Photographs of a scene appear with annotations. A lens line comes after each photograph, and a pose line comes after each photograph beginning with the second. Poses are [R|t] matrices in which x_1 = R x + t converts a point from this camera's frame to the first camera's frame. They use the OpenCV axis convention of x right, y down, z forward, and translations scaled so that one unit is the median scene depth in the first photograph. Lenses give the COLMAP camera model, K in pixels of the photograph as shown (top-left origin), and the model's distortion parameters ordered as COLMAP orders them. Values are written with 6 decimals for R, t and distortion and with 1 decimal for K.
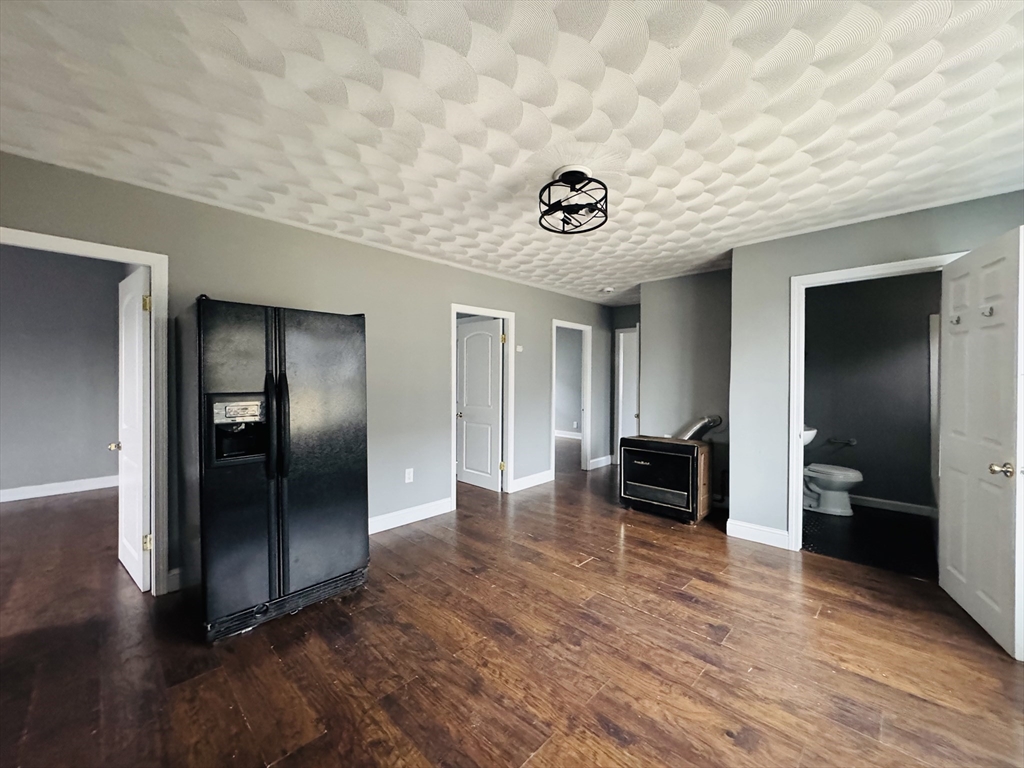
lens RADIAL K [[407.2, 0, 512.6], [0, 407.2, 383.9], [0, 0, 1]] dist [-0.000664, -0.000186]
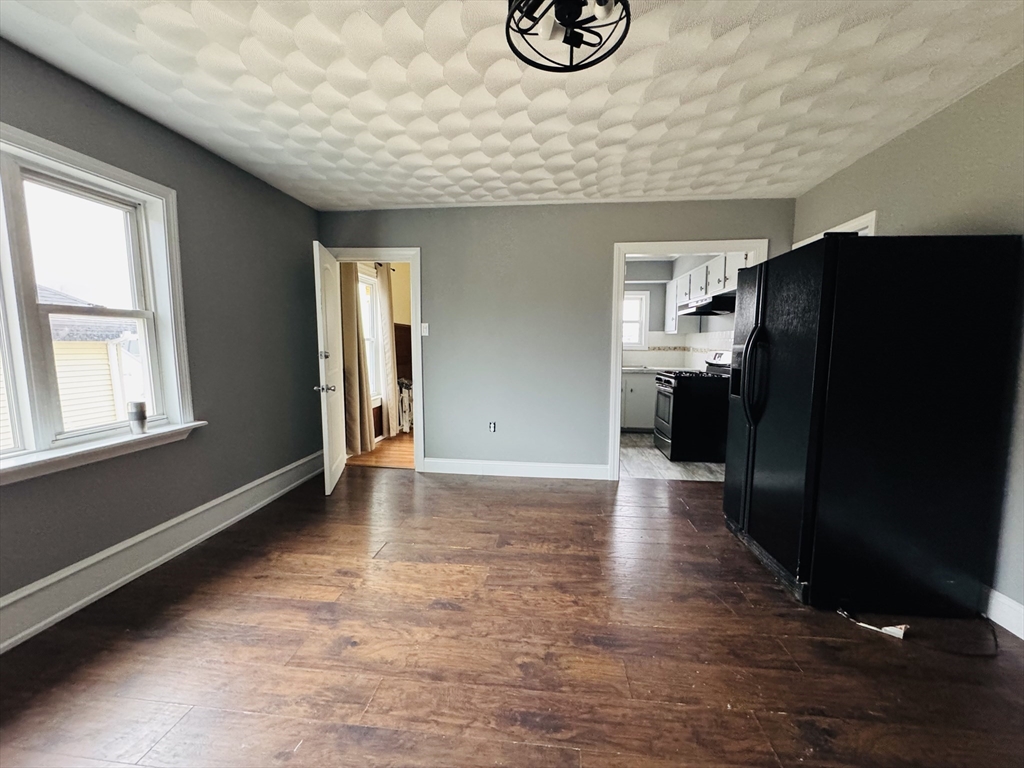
lens RADIAL K [[407.2, 0, 512.6], [0, 407.2, 383.9], [0, 0, 1]] dist [-0.000664, -0.000186]
pose [[-0.785656, 0.055588, -0.616161, 0.511427], [-0.006625, 0.995142, 0.098226, 0.020054], [0.618628, 0.081254, -0.781471, 1.269765]]
